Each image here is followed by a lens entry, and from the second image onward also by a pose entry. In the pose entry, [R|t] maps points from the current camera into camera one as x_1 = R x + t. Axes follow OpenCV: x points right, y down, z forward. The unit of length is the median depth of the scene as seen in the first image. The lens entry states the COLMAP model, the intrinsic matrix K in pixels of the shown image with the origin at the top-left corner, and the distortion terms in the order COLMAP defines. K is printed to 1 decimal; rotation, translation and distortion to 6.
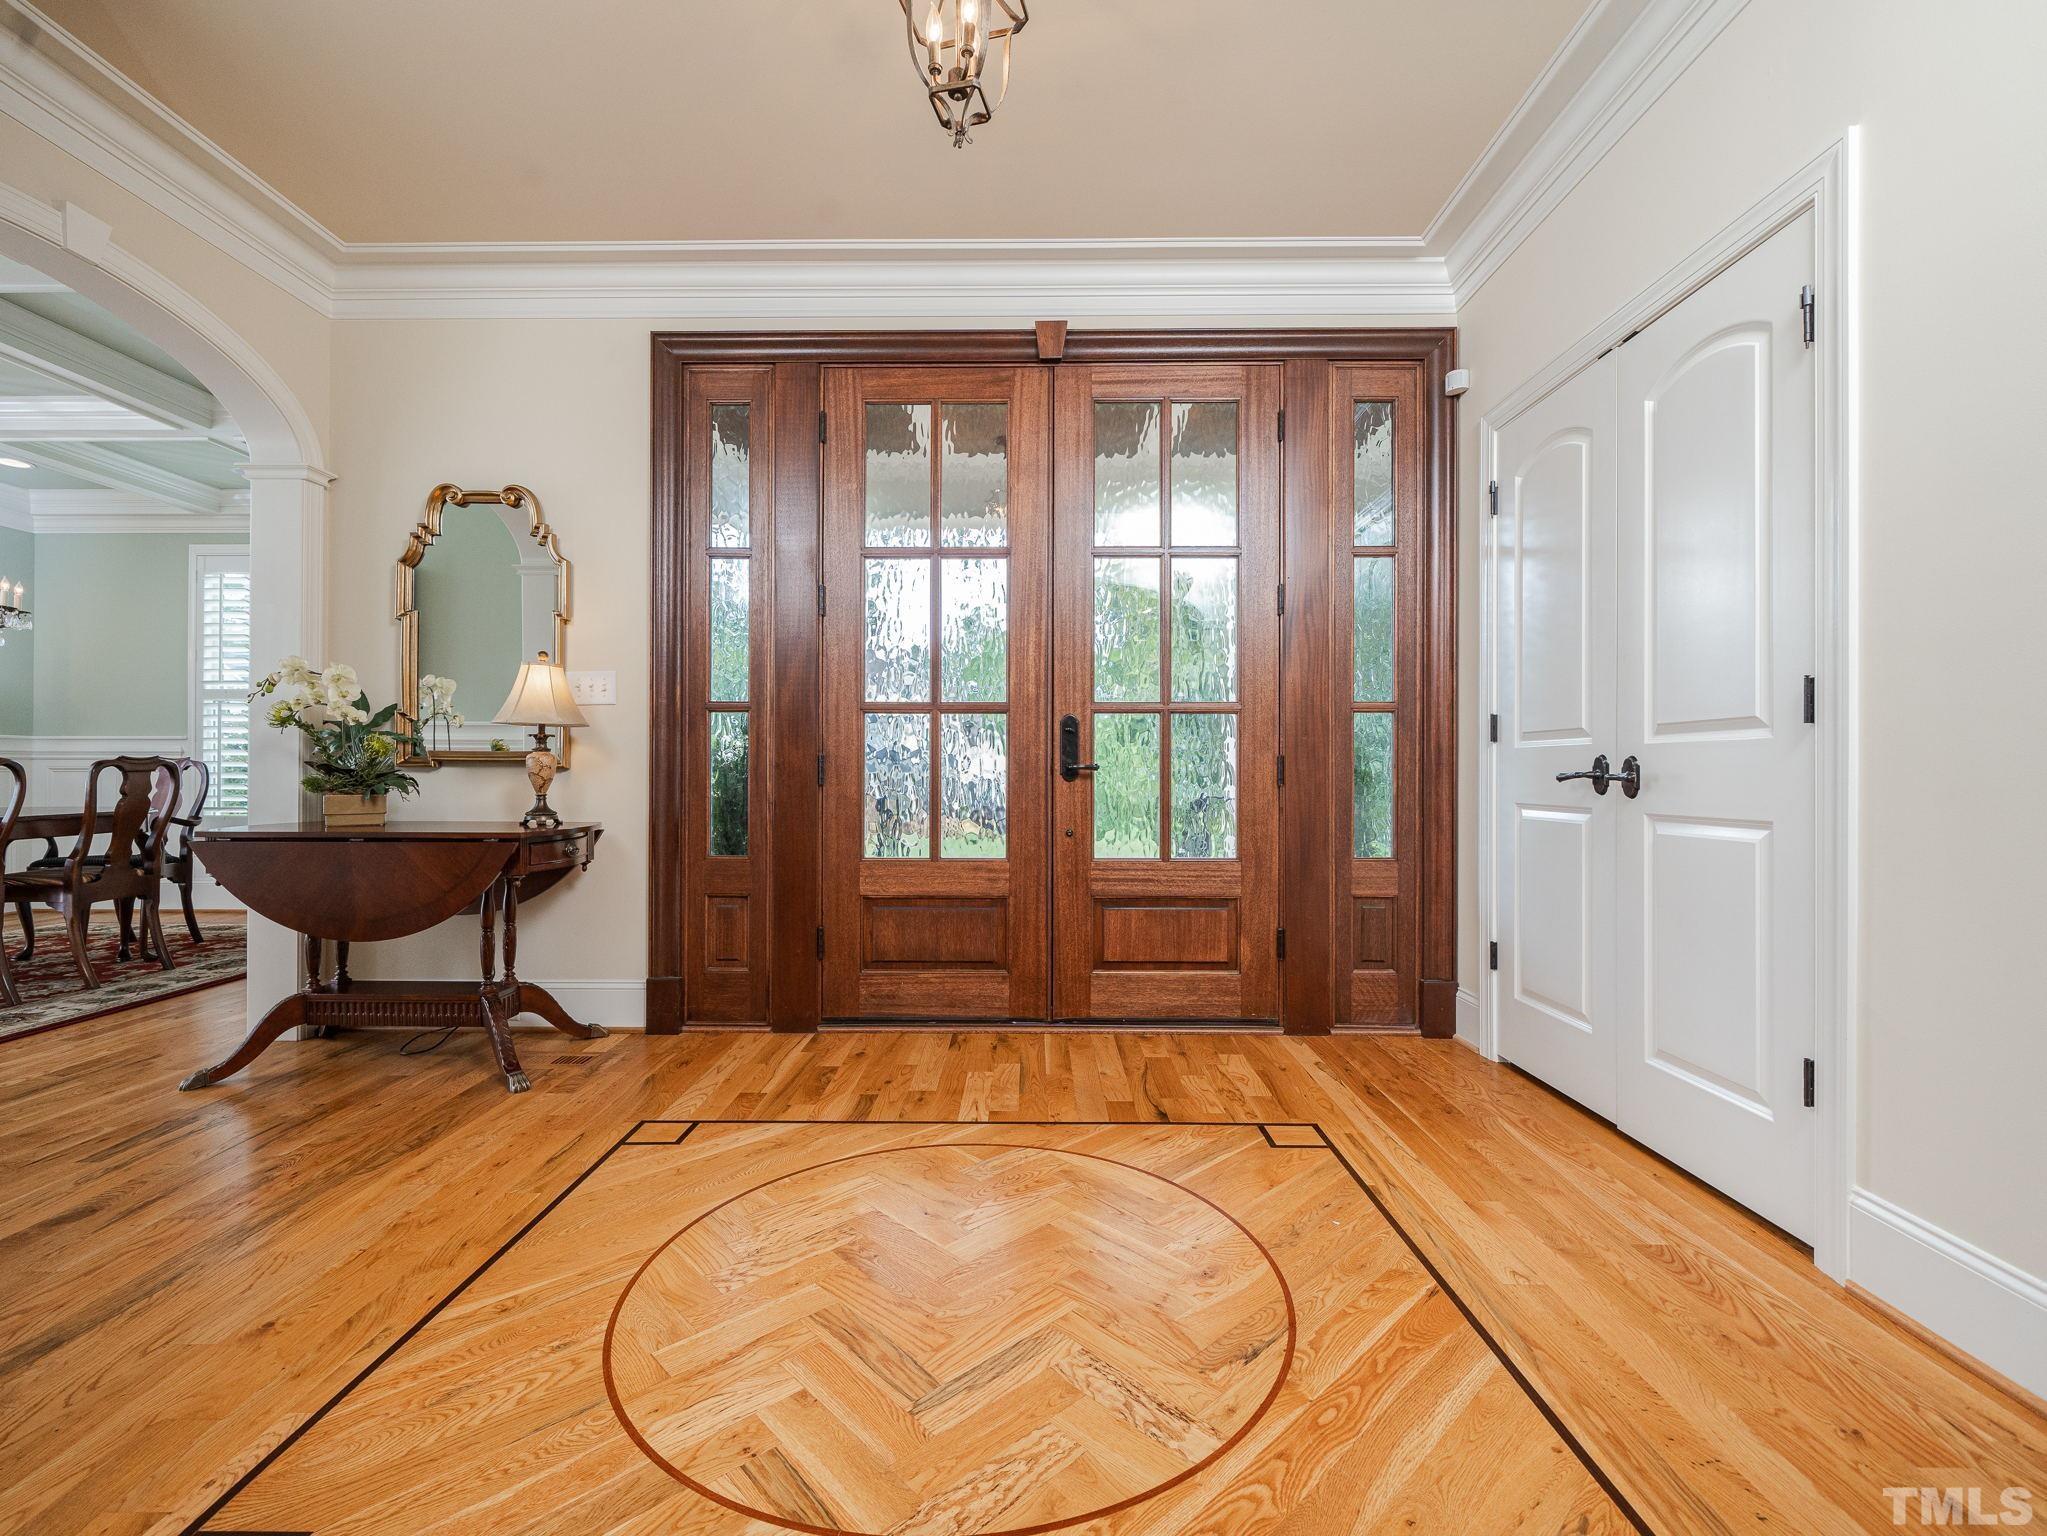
lens RADIAL K [[899.5, 0, 1026.6], [0, 899.5, 770.6], [0, 0, 1]] dist [-0.002660, -0.000566]
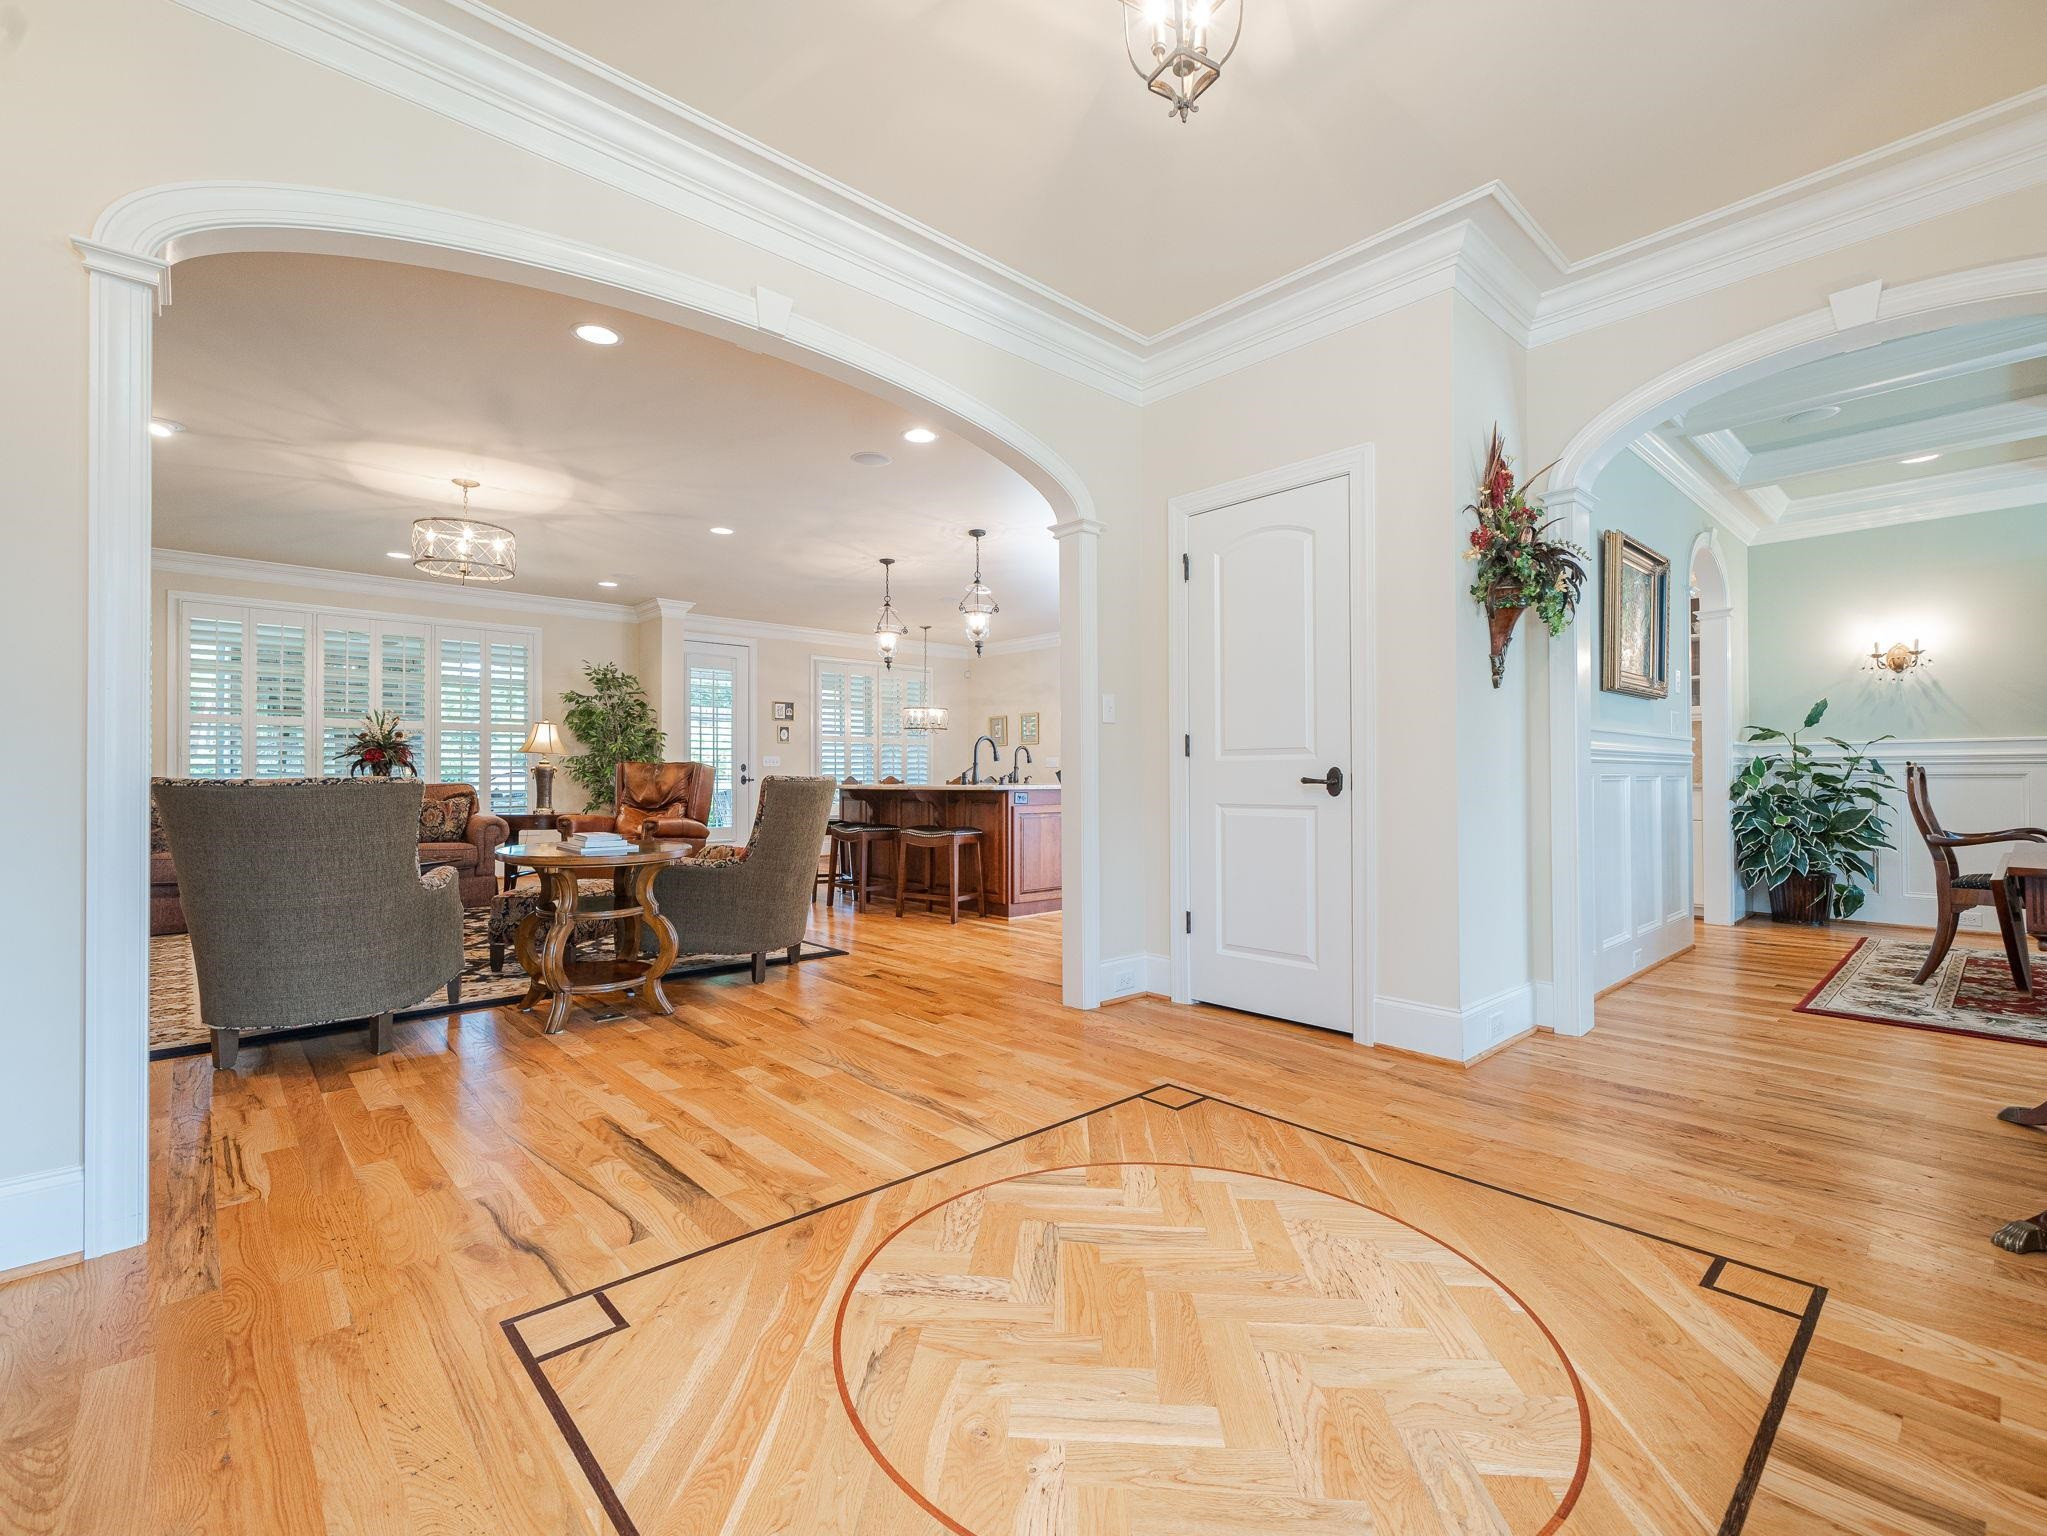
lens RADIAL K [[899.5, 0, 1021.8], [0, 899.5, 772.2], [0, 0, 1]] dist [-0.002660, -0.000566]
pose [[-0.724653, -0.004961, -0.689096, 0.827870], [0.000892, 0.999966, -0.008137, 0.009623], [0.689113, -0.006511, -0.724625, 1.858534]]
